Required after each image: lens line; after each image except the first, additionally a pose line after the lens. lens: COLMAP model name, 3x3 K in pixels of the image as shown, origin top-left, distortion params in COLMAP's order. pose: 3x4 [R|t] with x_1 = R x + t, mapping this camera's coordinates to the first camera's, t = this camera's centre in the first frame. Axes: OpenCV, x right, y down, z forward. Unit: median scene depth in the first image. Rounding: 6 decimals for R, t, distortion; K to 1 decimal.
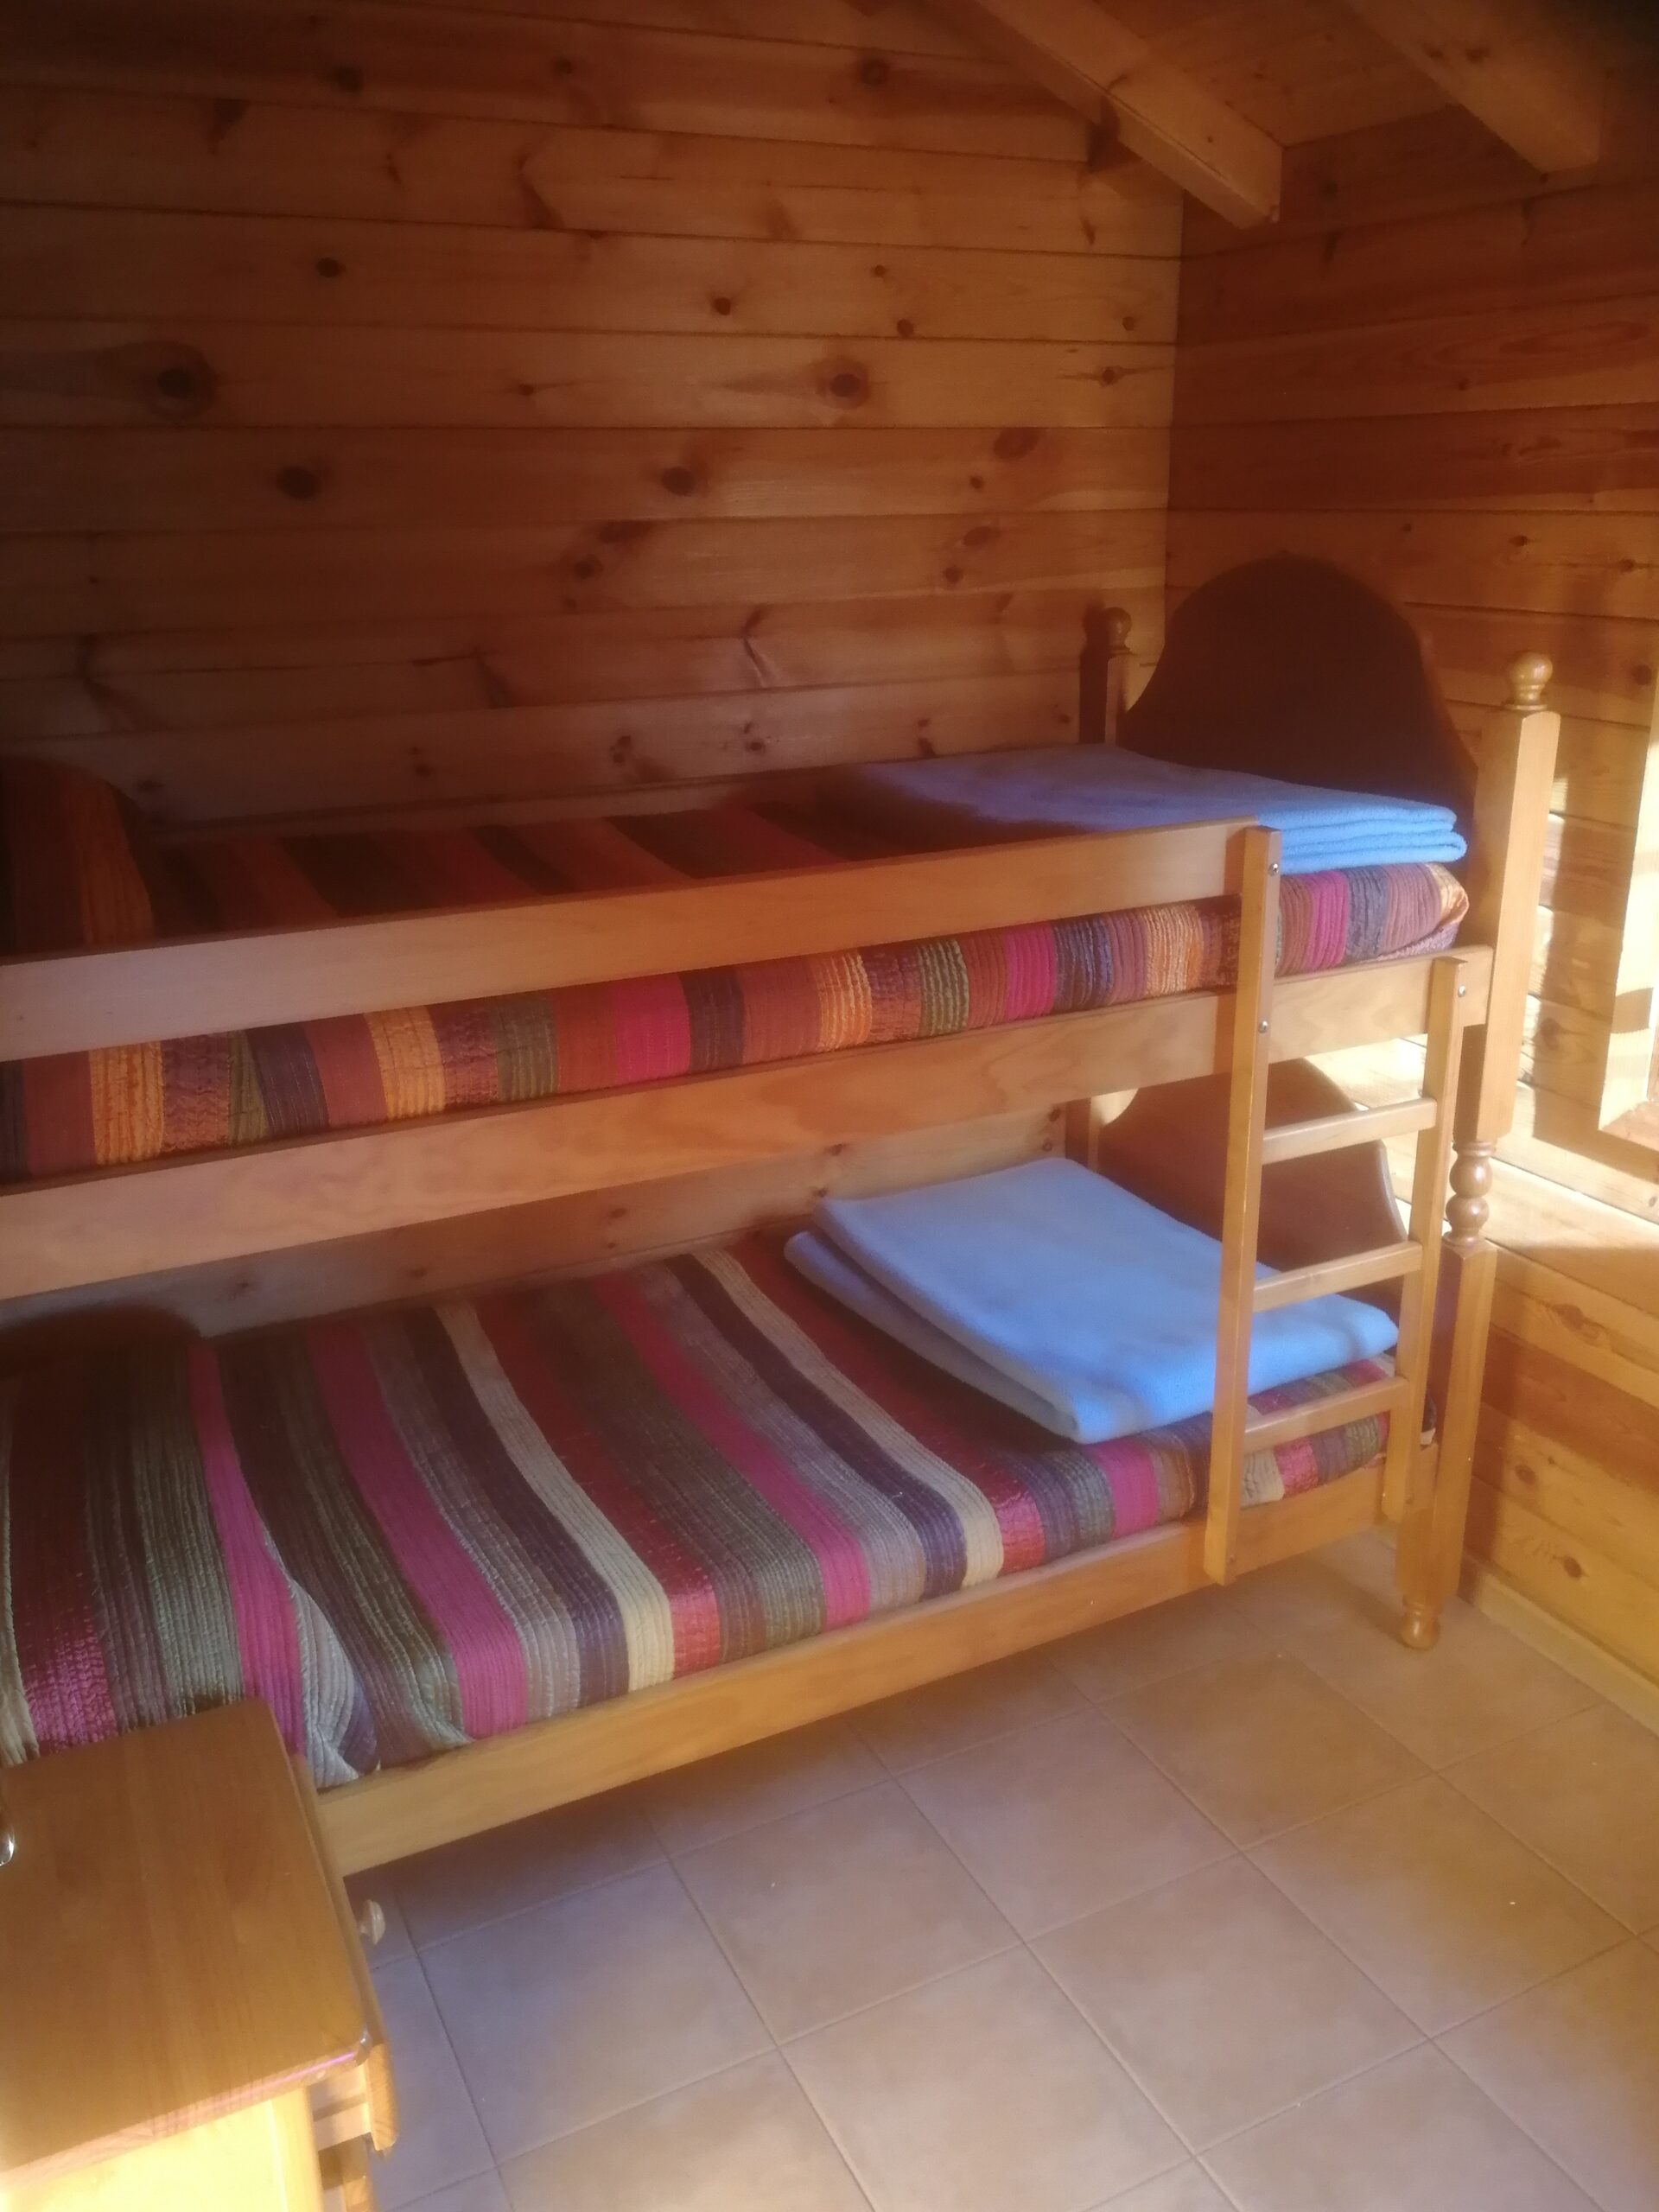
lens RADIAL K [[1788.0, 0, 828.2], [0, 1788.0, 1108.0], [0, 0, 1]] dist [0.015713, -0.003692]
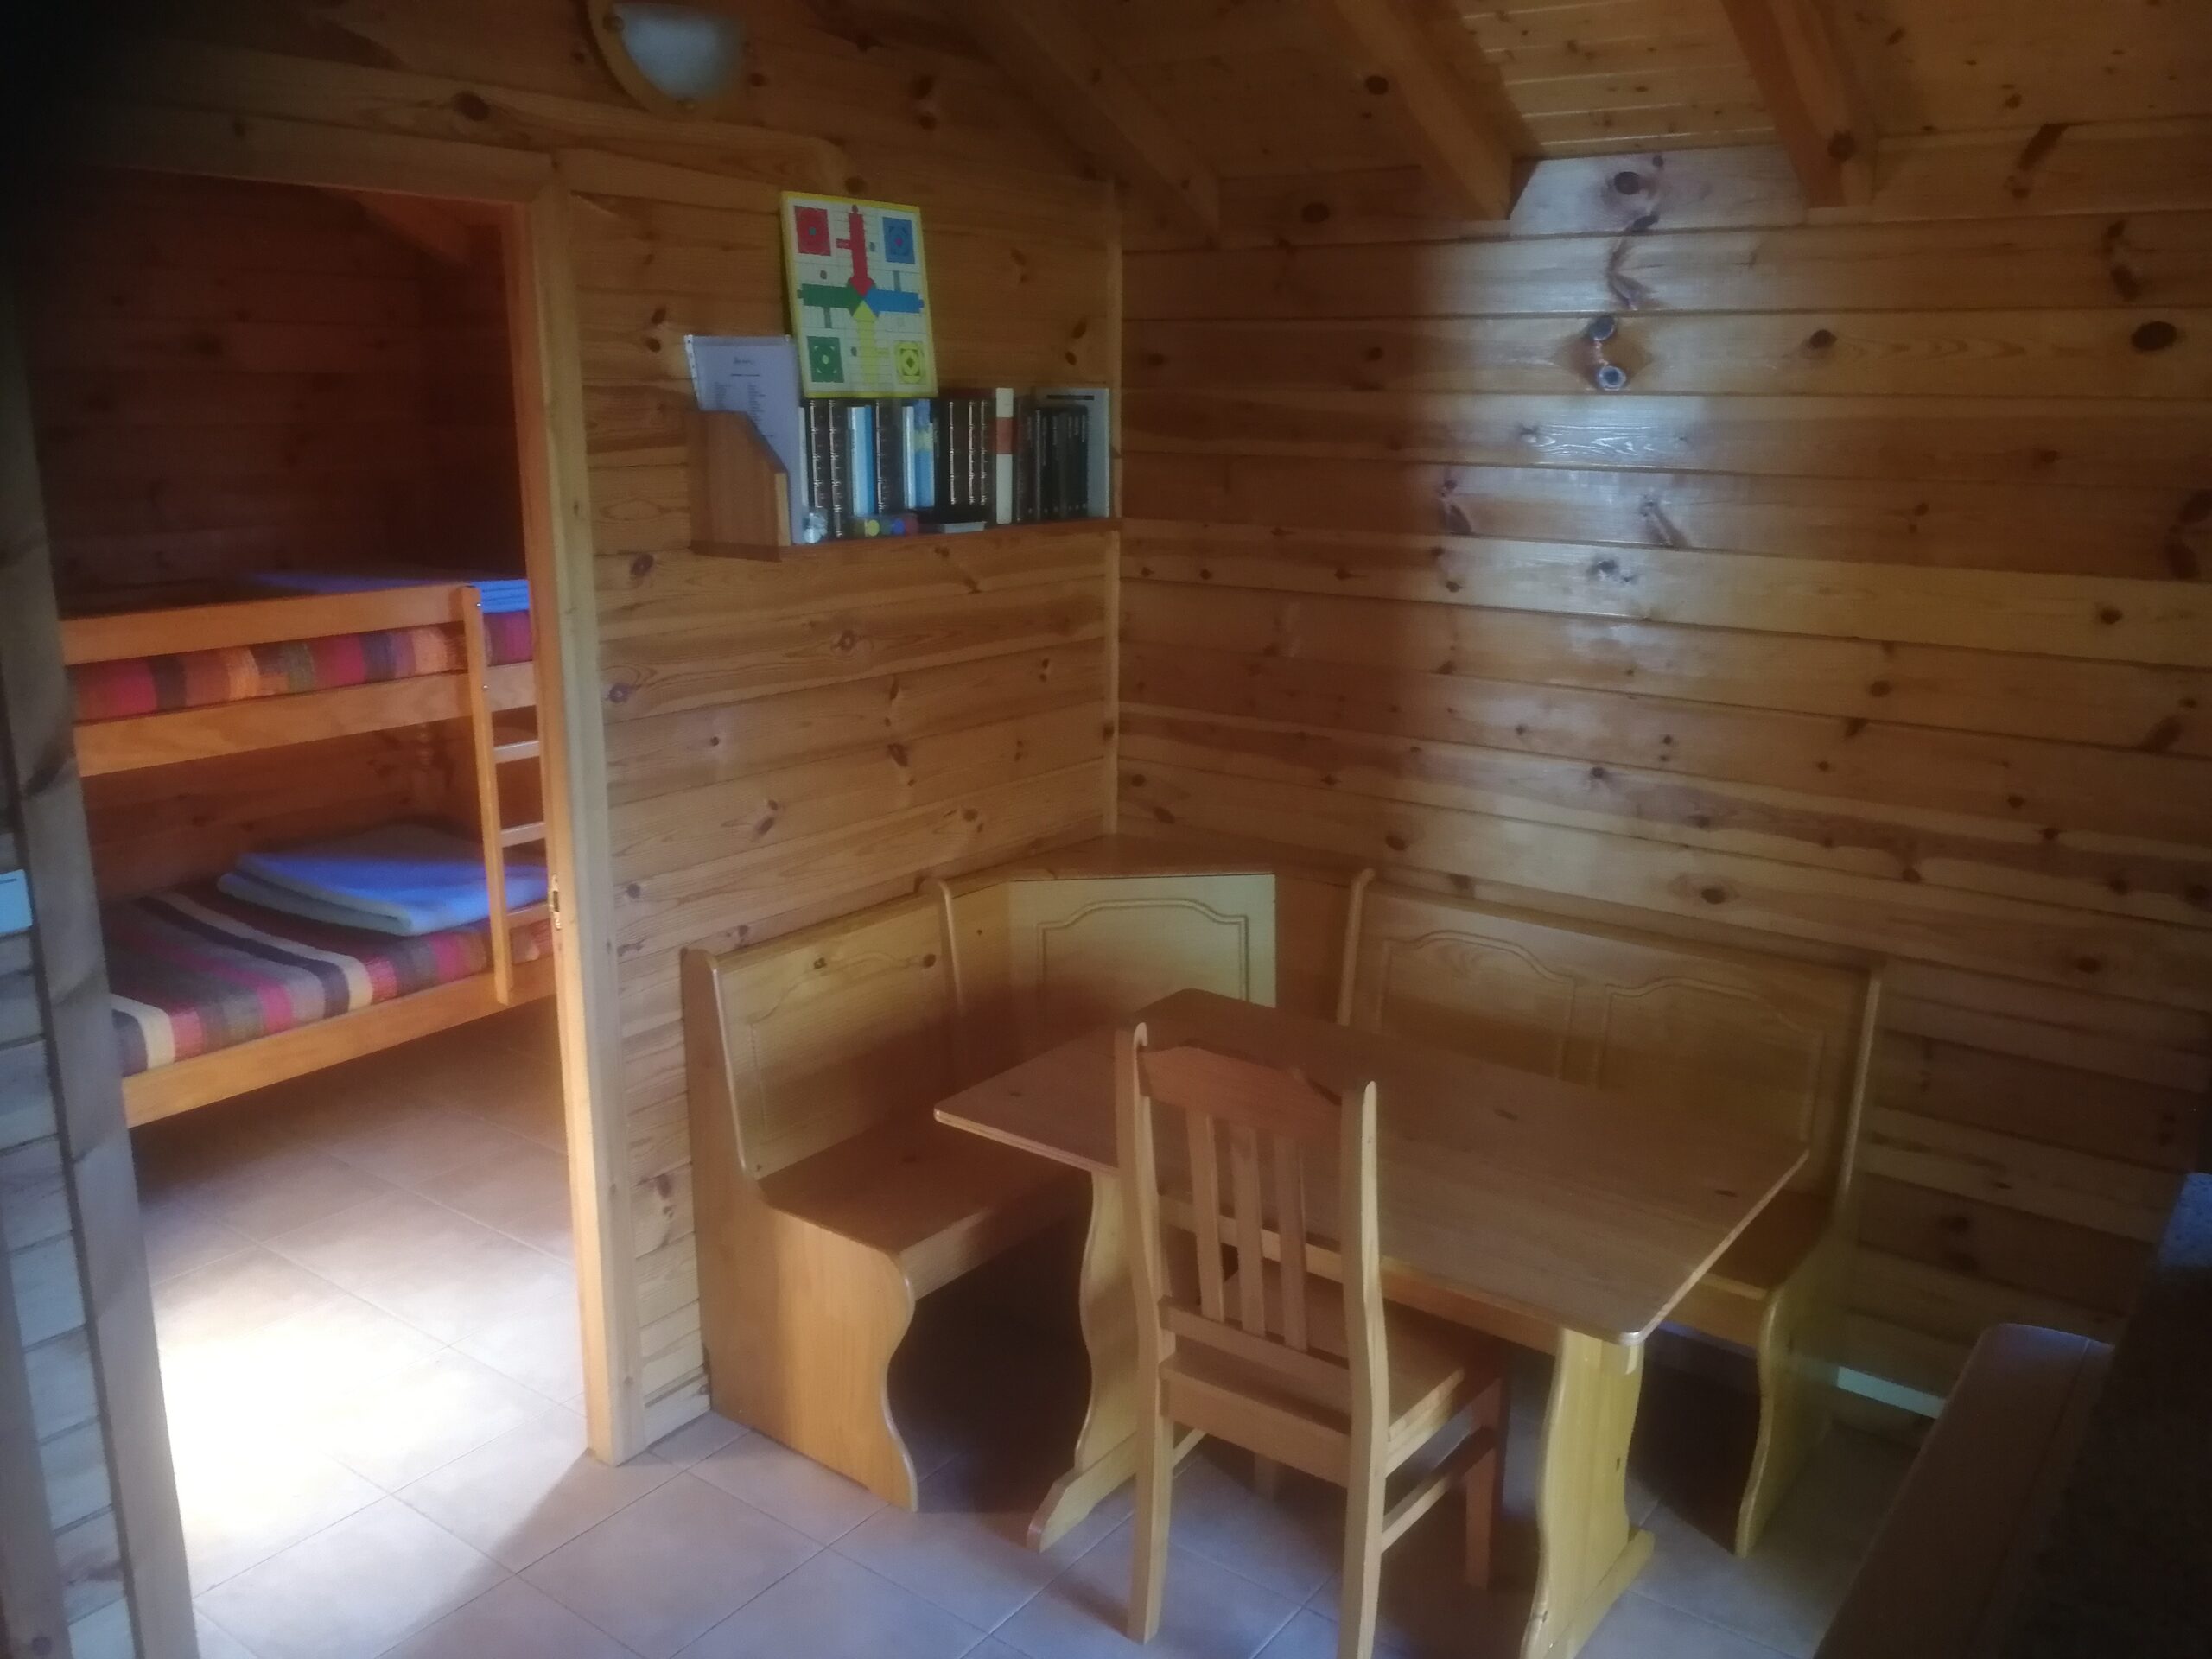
lens RADIAL K [[1788.0, 0, 1110.8], [0, 1788.0, 888.6], [0, 0, 1]] dist [0.015713, -0.003692]
pose [[0.891653, -0.091110, 0.443457, -0.032115], [0.121569, 0.991749, -0.040680, 0.328601], [-0.436092, 0.090183, 0.895372, -1.012730]]
